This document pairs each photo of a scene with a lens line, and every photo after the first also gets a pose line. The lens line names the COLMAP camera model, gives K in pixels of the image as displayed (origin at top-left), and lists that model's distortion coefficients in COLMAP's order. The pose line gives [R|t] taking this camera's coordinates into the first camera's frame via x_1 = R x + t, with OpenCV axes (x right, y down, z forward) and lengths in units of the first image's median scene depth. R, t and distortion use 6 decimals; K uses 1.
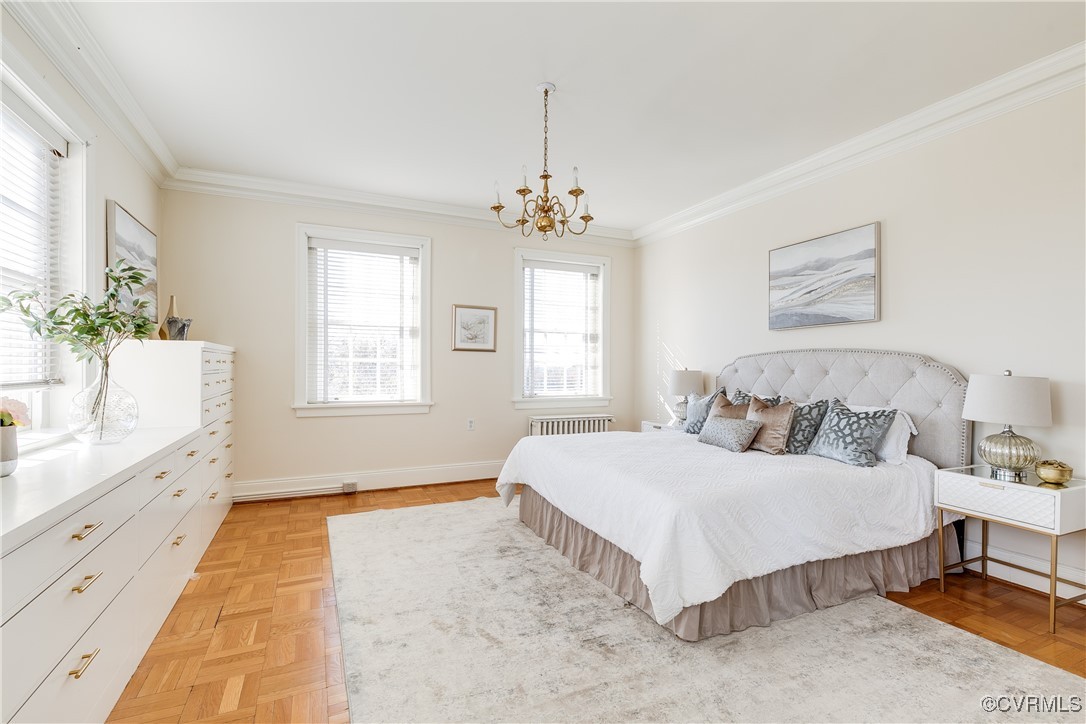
lens RADIAL K [[498.0, 0, 552.1], [0, 498.0, 367.5], [0, 0, 1]] dist [0.004486, -0.001355]
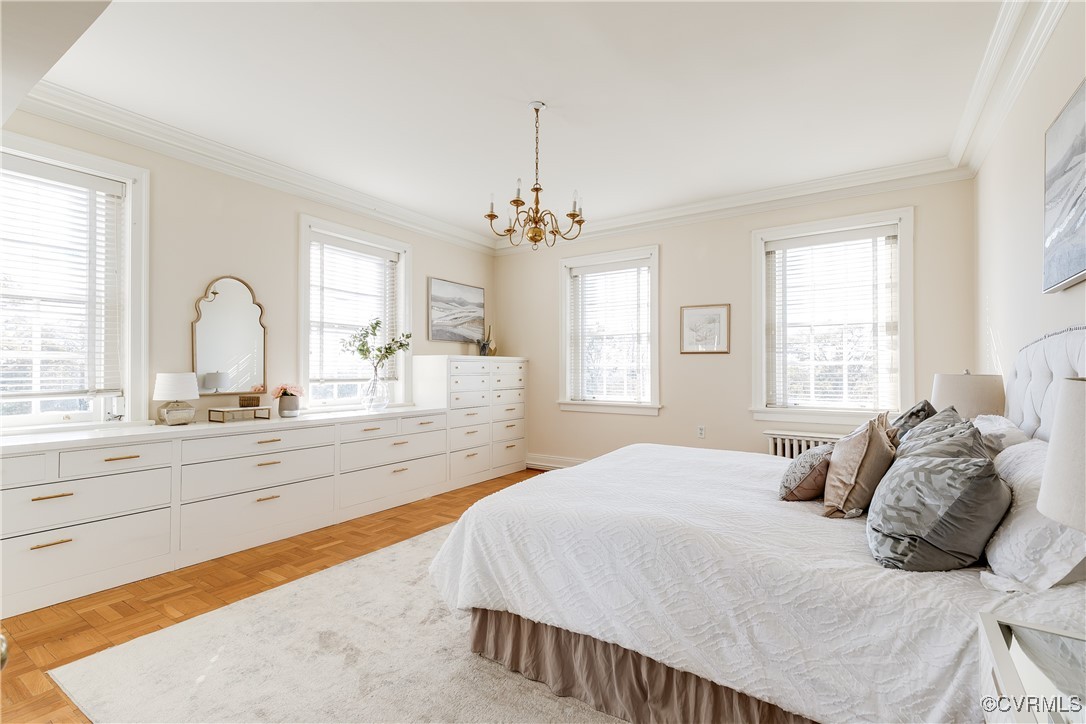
lens RADIAL K [[498.0, 0, 538.0], [0, 498.0, 365.3], [0, 0, 1]] dist [0.004486, -0.001355]
pose [[0.516183, -0.015298, -0.856342, 0.557630], [0.002406, 0.999862, -0.016411, 0.004926], [0.856475, 0.006411, 0.516149, 0.285290]]
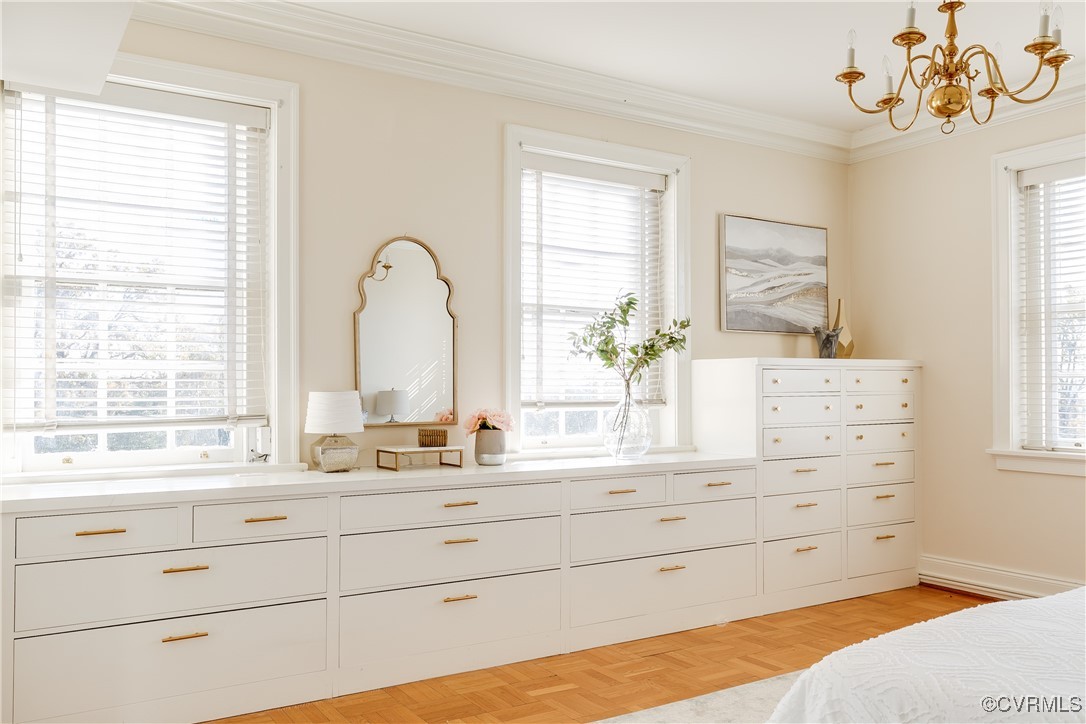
lens RADIAL K [[895.4, 0, 525.5], [0, 895.4, 376.2], [0, 0, 1]] dist [0.002153, -0.000878]
pose [[0.114986, -0.018624, -0.993192, 0.522631], [0.001422, 0.999826, -0.018583, 0.004578], [0.993366, 0.000724, 0.114993, 0.291563]]
